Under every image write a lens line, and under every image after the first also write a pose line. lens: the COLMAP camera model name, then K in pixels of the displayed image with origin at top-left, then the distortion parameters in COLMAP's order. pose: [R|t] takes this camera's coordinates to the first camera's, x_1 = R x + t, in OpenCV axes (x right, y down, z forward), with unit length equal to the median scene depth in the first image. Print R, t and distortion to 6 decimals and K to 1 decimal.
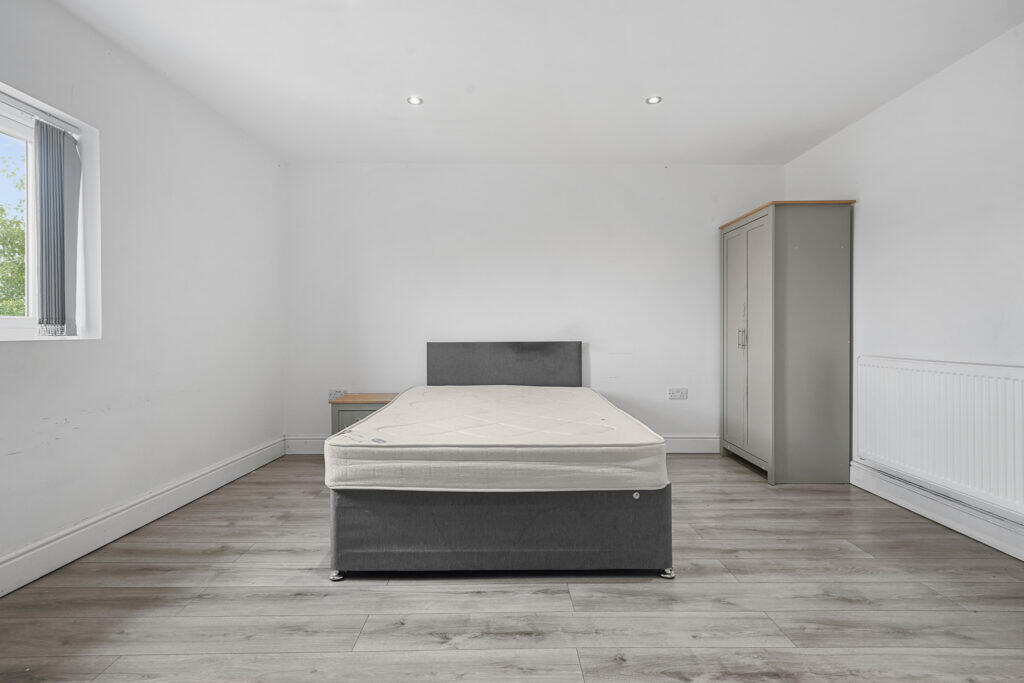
lens RADIAL K [[478.9, 0, 488.7], [0, 478.9, 335.6], [0, 0, 1]] dist [0.008474, 0.001922]
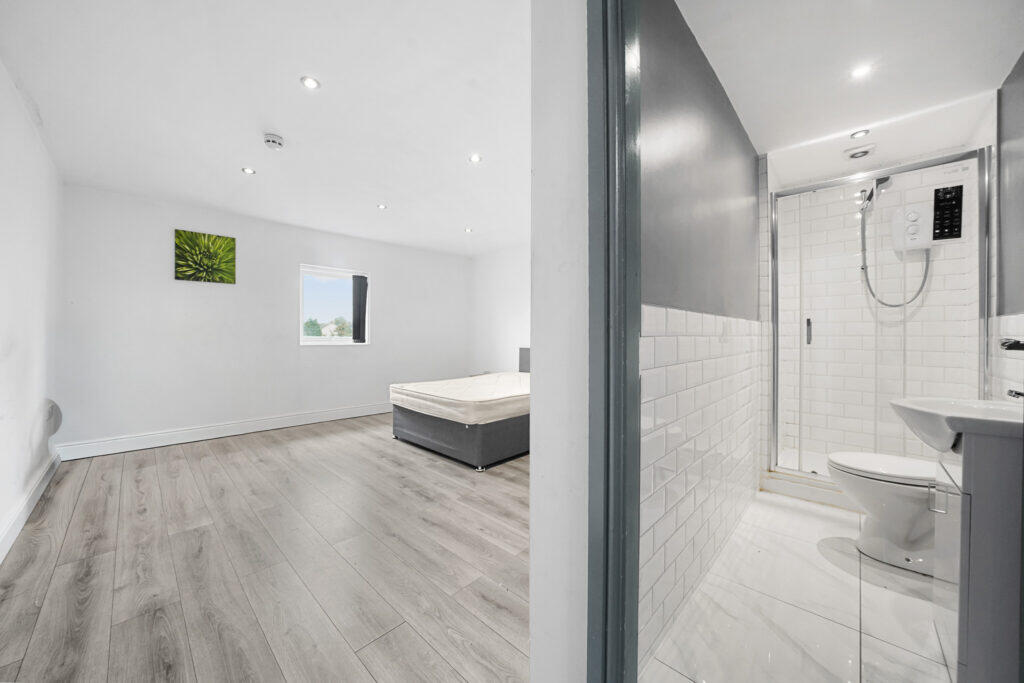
lens RADIAL K [[363.8, 0, 515.1], [0, 363.8, 334.8], [0, 0, 1]] dist [-0.020520, 0.002070]
pose [[0.722156, 0.001127, -0.691730, 1.538819], [-0.007128, 0.999958, -0.005813, -0.049196], [0.691694, 0.009129, 0.722133, 0.026846]]
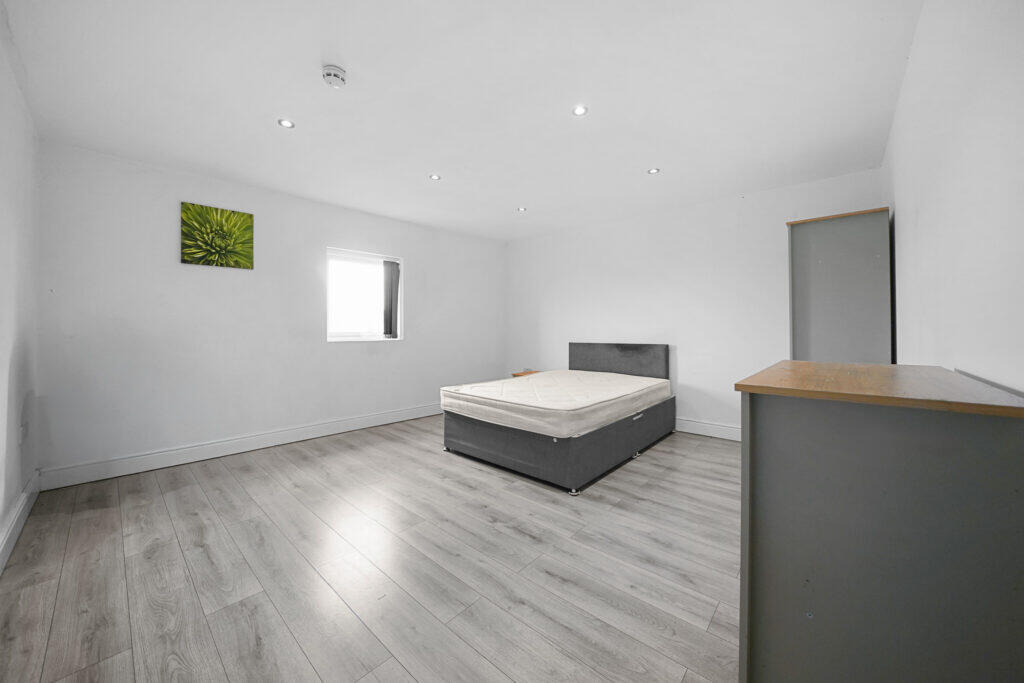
lens RADIAL K [[363.8, 0, 517.7], [0, 363.8, 327.0], [0, 0, 1]] dist [-0.020520, 0.002070]
pose [[0.748379, -0.003760, -0.663260, 1.068531], [-0.001705, 0.999970, -0.007593, -0.053835], [0.663269, 0.006814, 0.748350, -0.041369]]
